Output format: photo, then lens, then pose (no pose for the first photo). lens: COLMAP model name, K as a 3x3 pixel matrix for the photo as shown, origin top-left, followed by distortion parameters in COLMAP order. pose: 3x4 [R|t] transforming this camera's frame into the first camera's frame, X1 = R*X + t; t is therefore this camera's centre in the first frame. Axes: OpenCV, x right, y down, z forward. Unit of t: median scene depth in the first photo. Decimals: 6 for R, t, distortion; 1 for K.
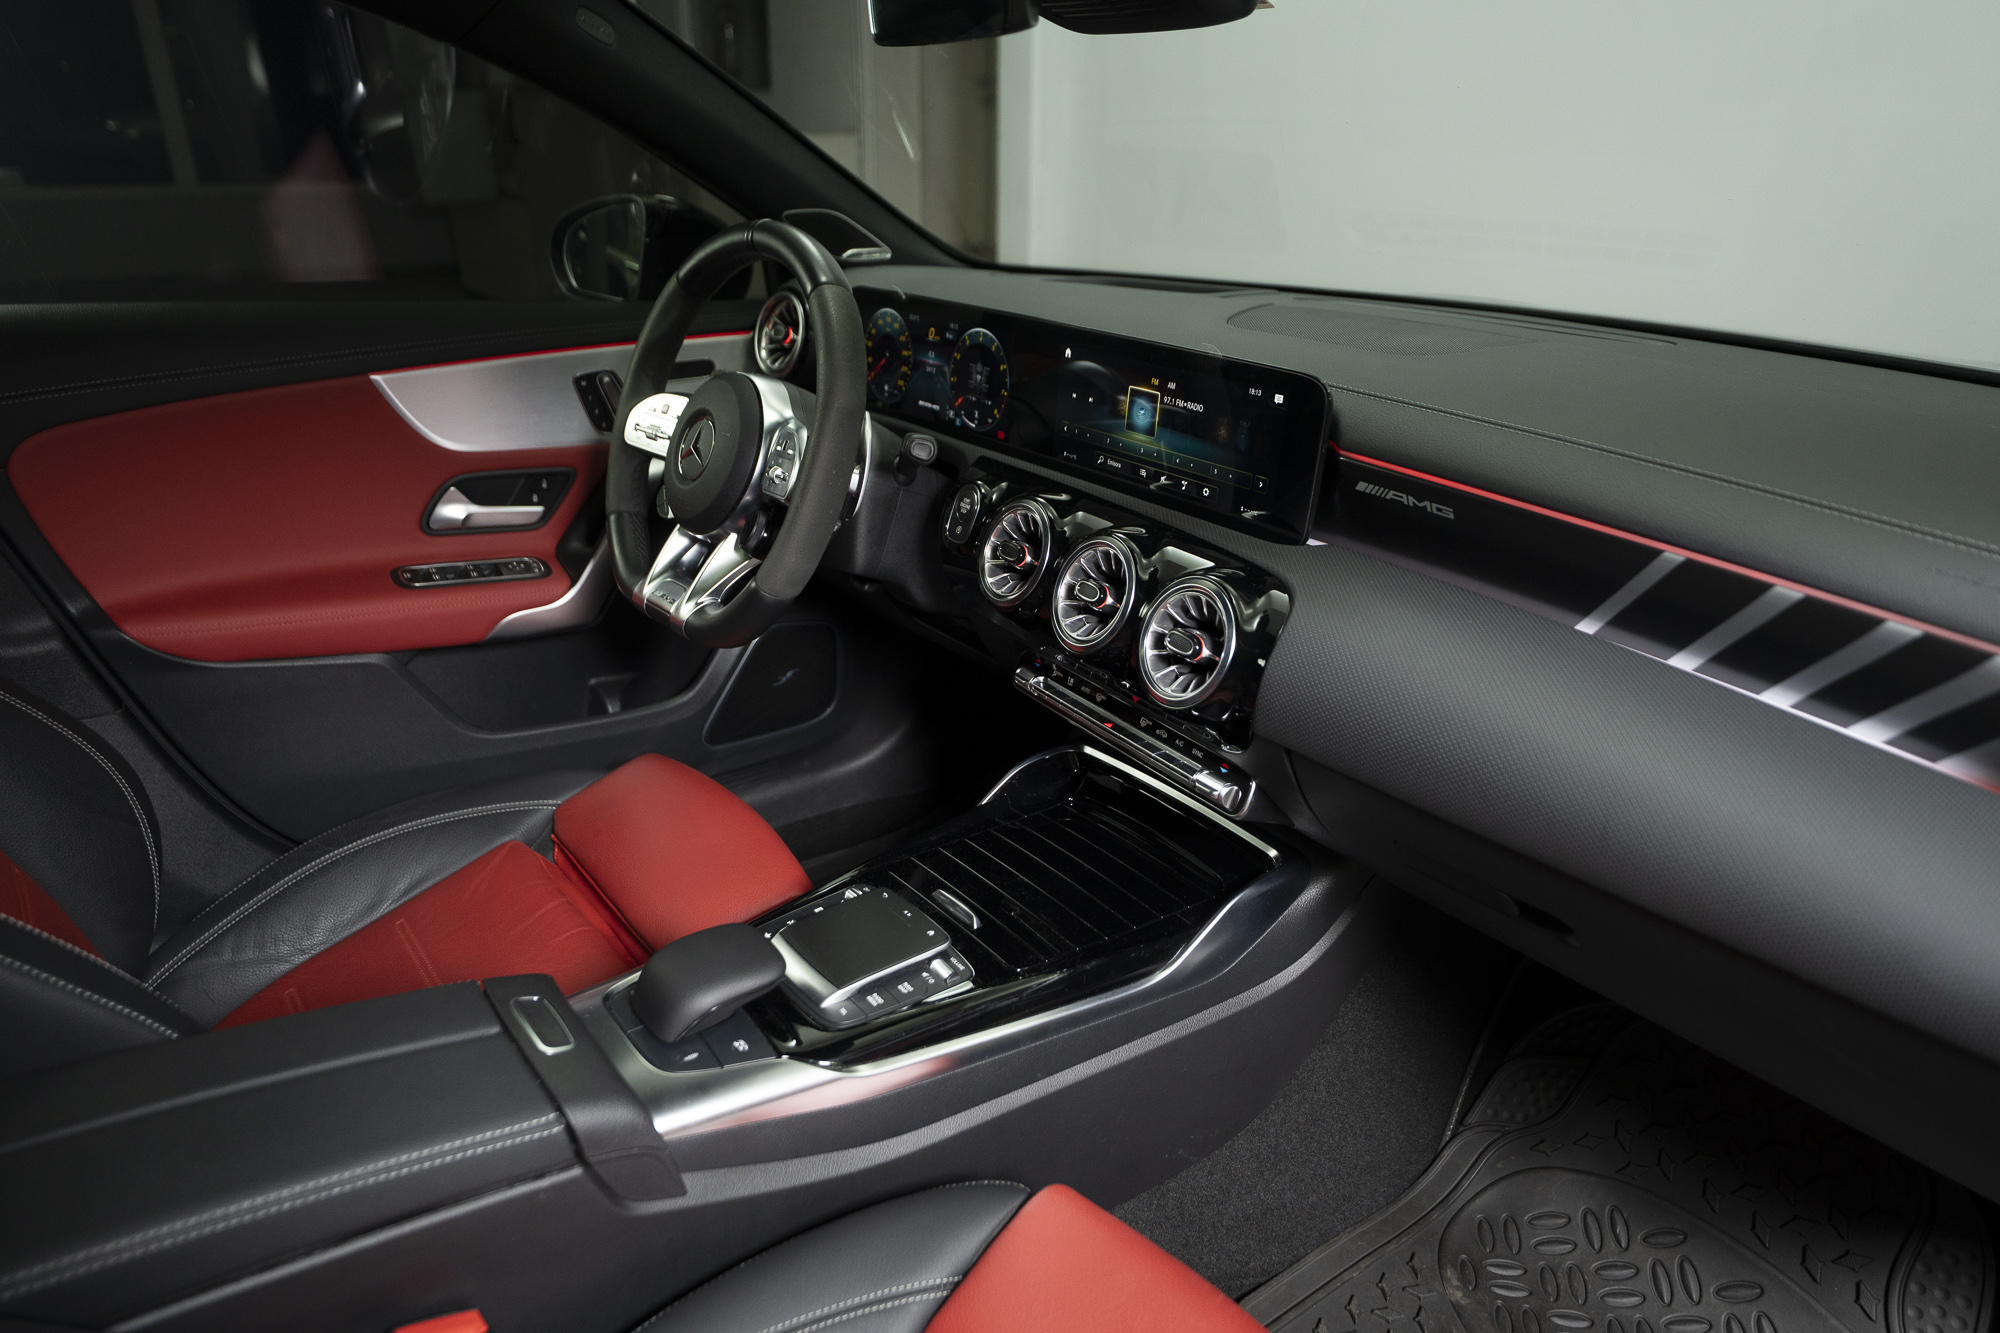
lens RADIAL K [[1281.6, 0, 996.4], [0, 1281.6, 674.6], [0, 0, 1]] dist [0.008997, -0.001150]
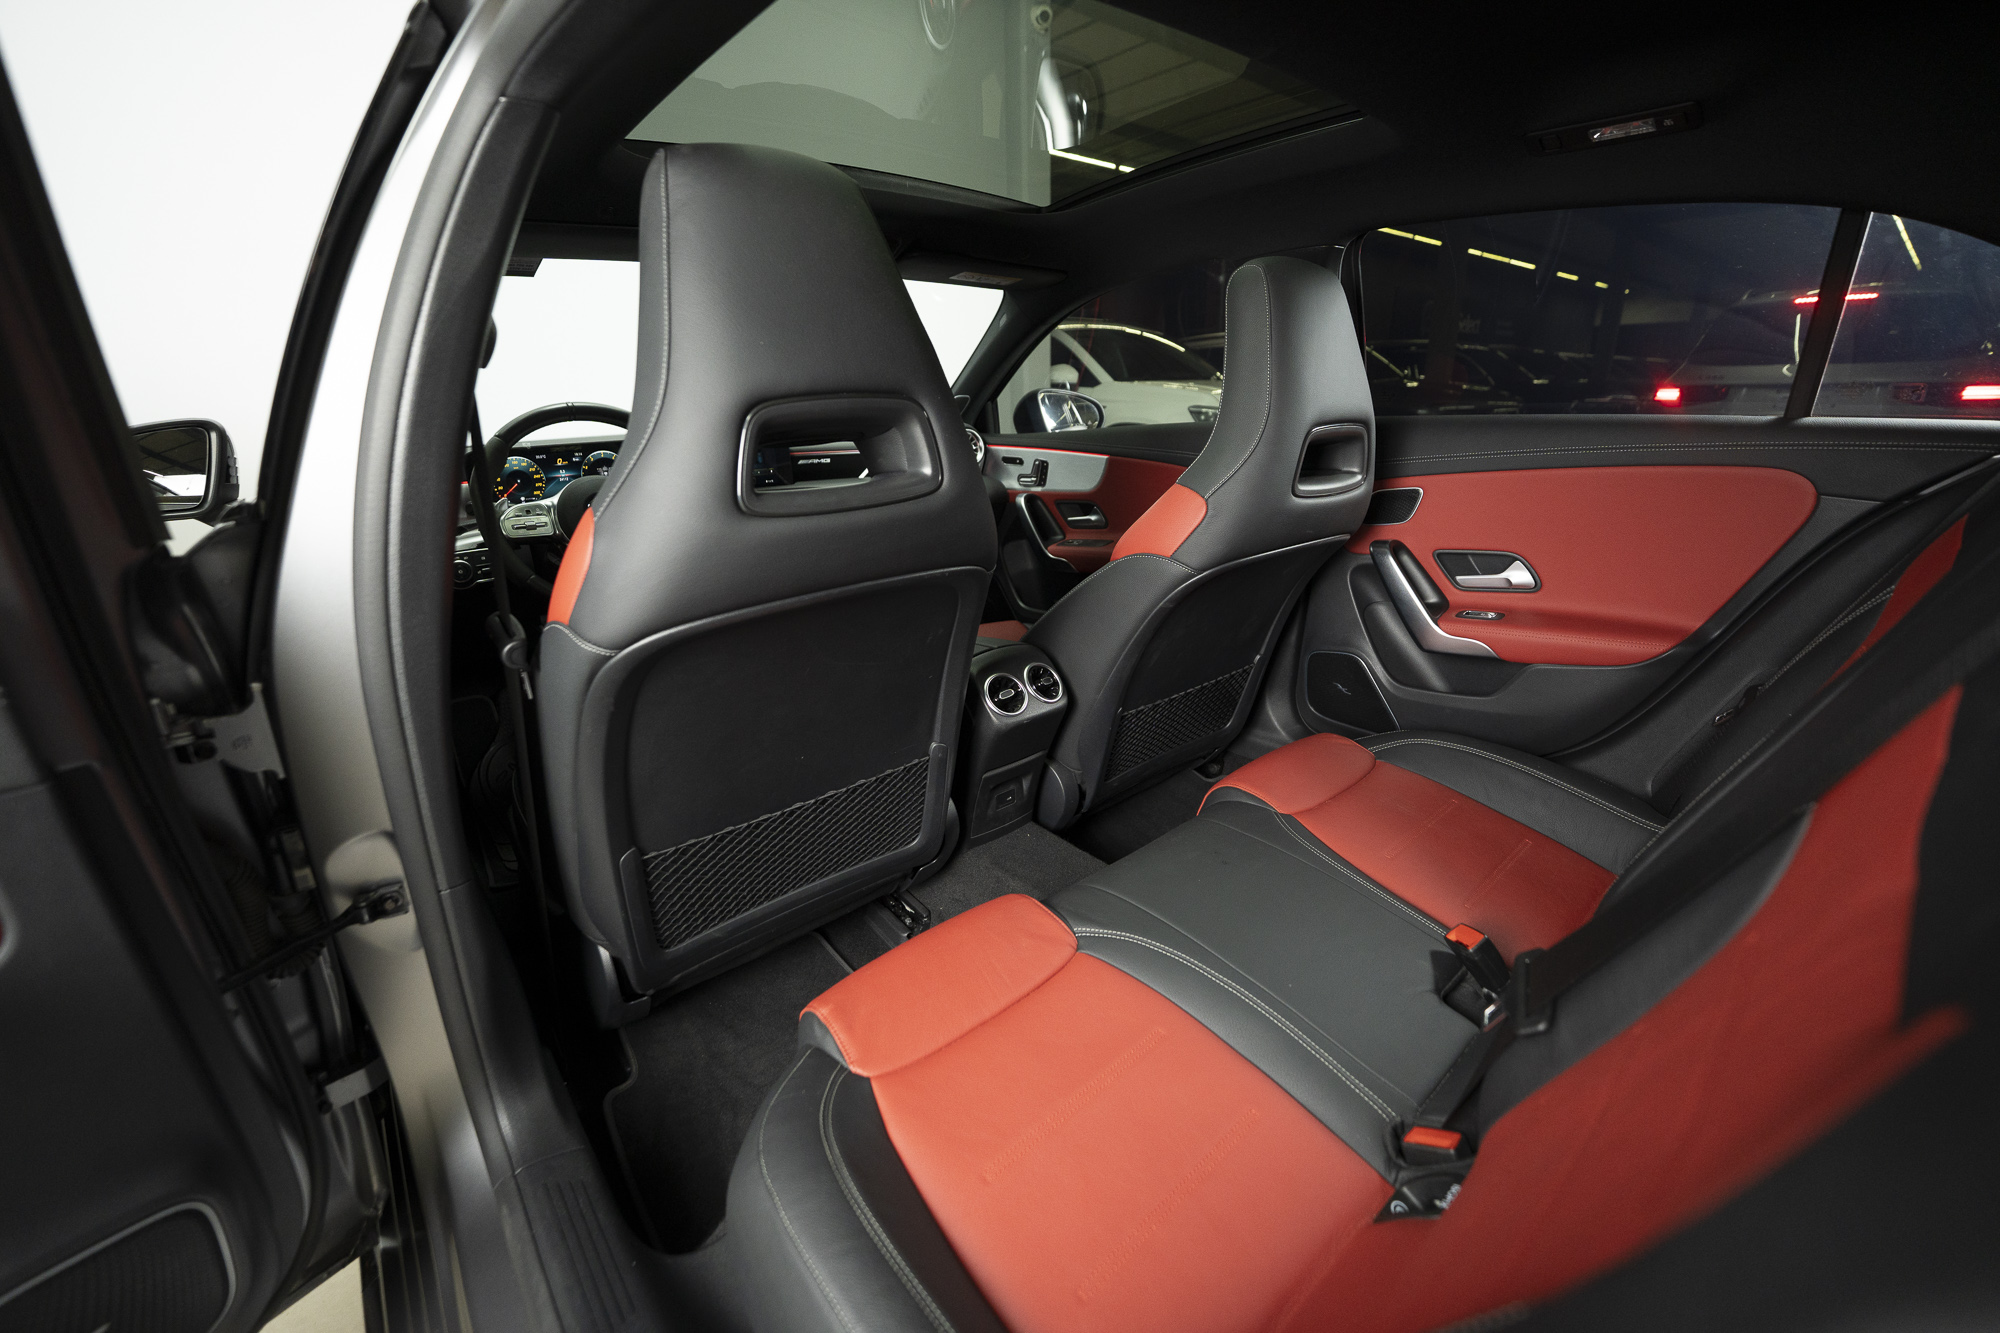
lens RADIAL K [[806.3, 0, 1009.7], [0, 806.3, 672.1], [0, 0, 1]] dist [-0.035996, 0.002544]
pose [[-0.081386, -0.334064, 0.939030, -1.605569], [0.411868, 0.846675, 0.336906, -0.135254], [-0.907602, 0.414176, 0.068683, 0.479436]]
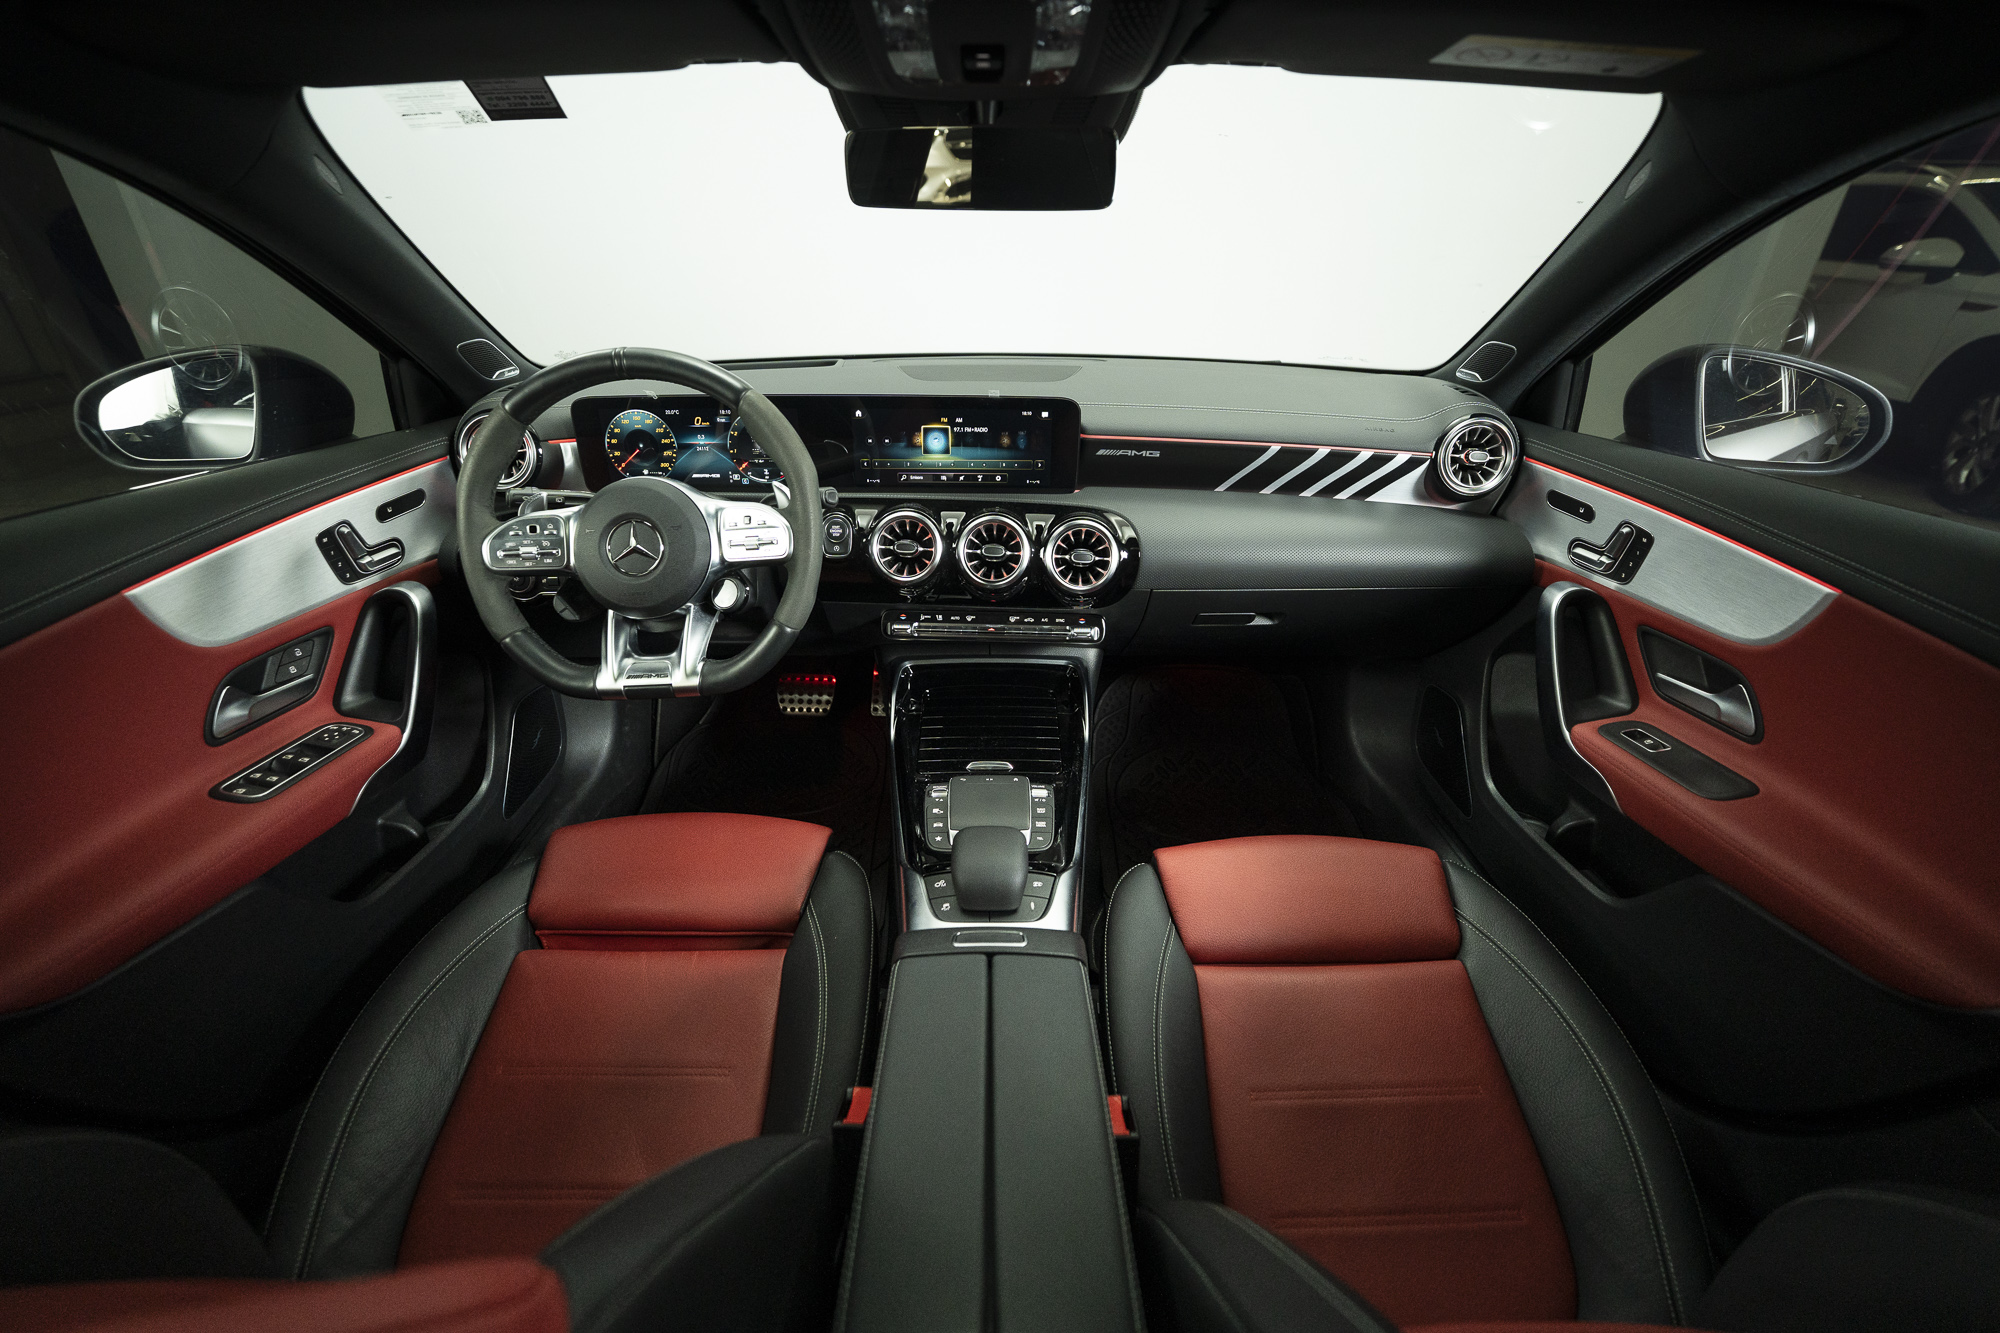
lens RADIAL K [[806.3, 0, 995.5], [0, 806.3, 666.0], [0, 0, 1]] dist [-0.035996, 0.002544]
pose [[0.596241, -0.383816, 0.705111, -0.629454], [0.317434, 0.919447, 0.232064, -0.149611], [-0.737382, 0.085460, 0.670048, 0.287760]]
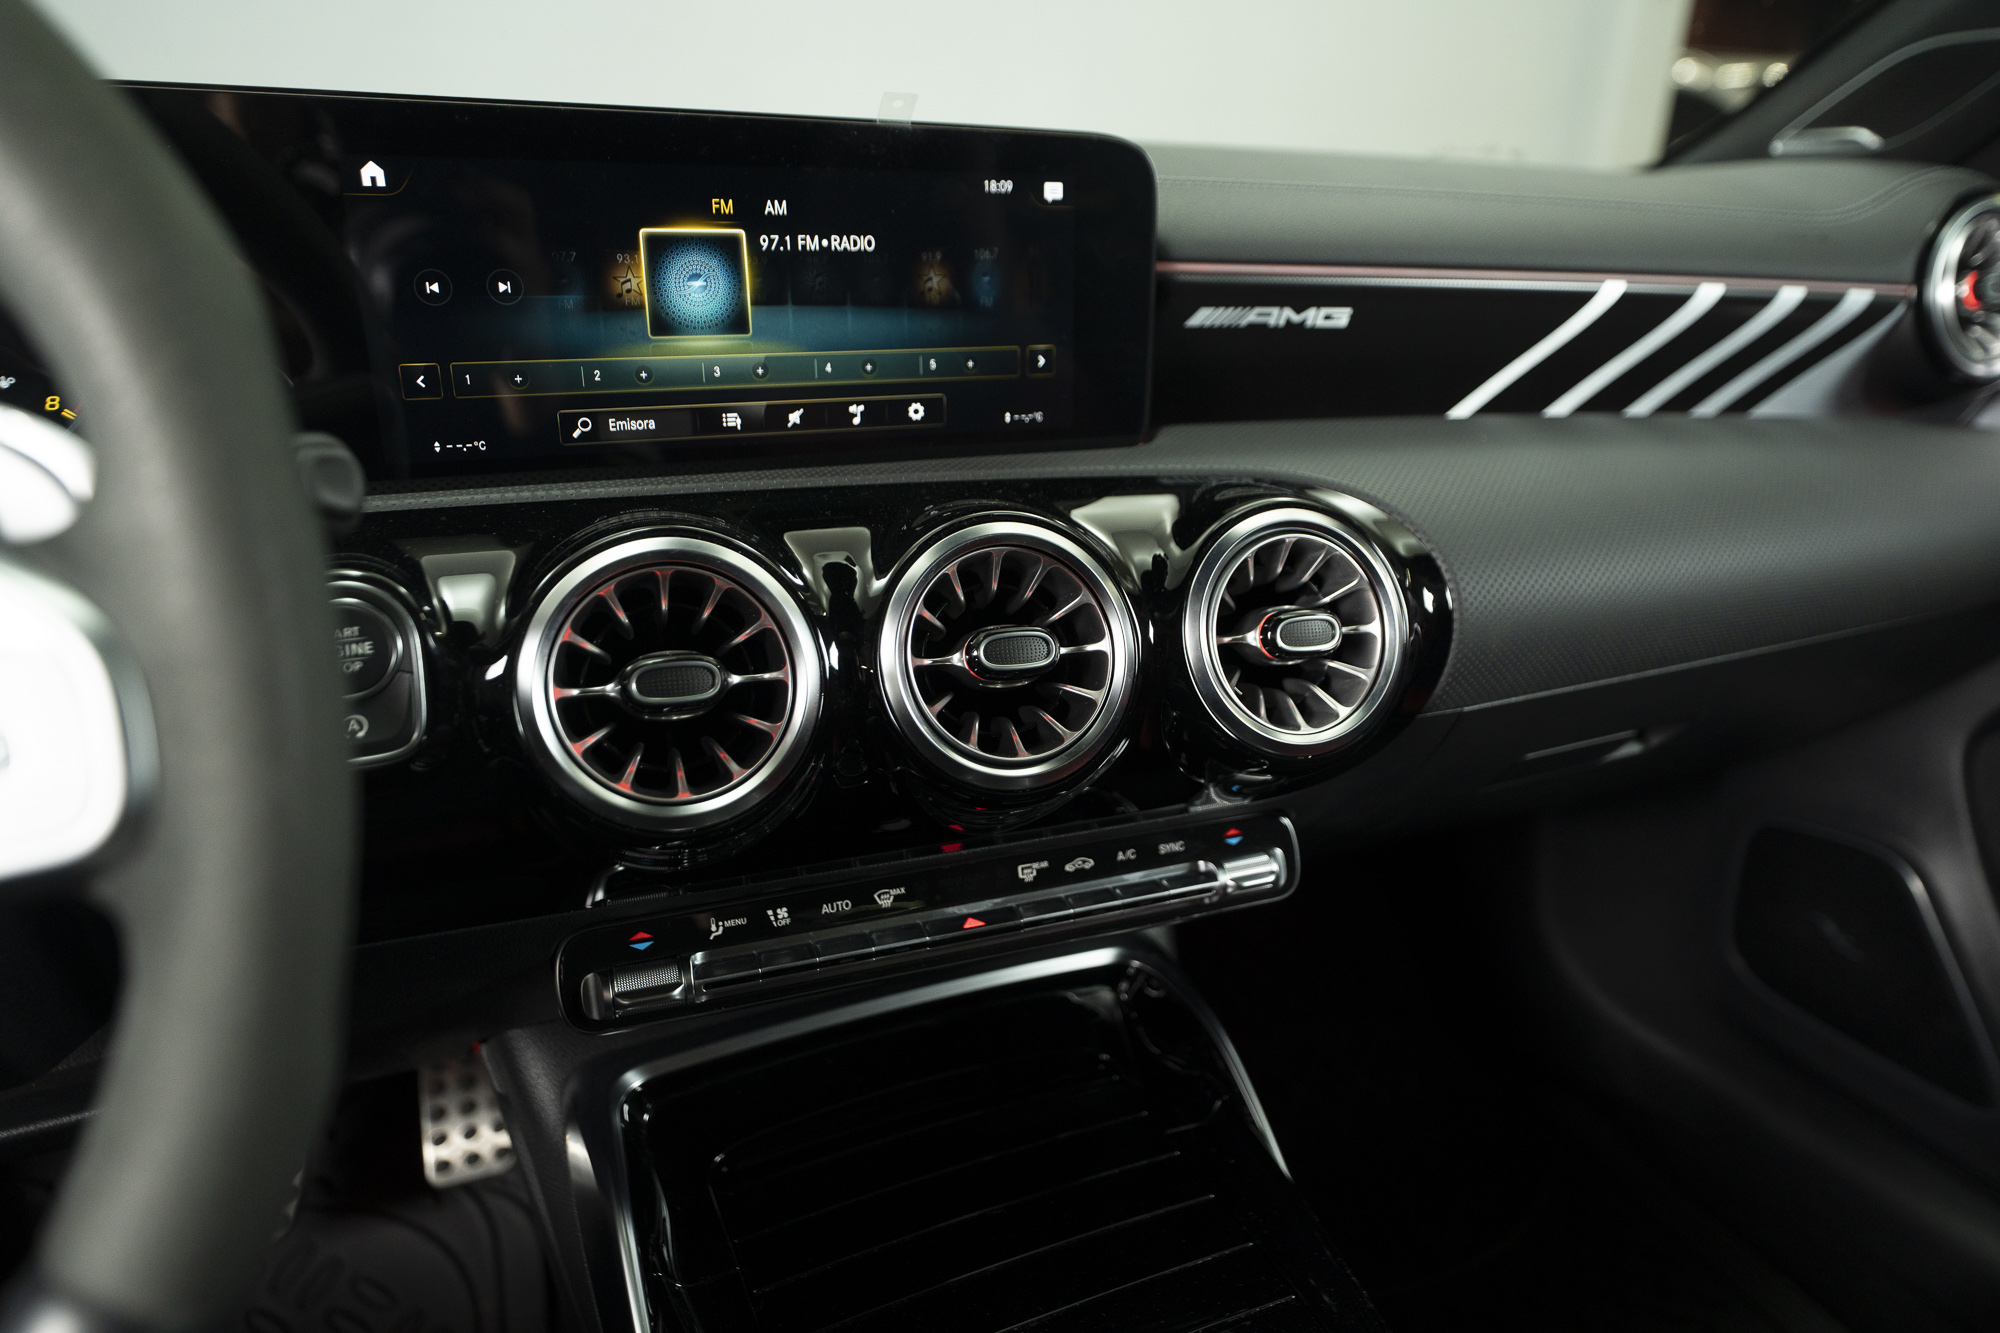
lens RADIAL K [[1241.3, 0, 1000.1], [0, 1241.3, 674.1], [0, 0, 1]] dist [0.010635, -0.006360]
pose [[0.226154, -0.353480, 0.907693, -0.282446], [0.369870, 0.893208, 0.255686, -0.150087], [-0.901138, 0.277904, 0.332745, 0.771746]]
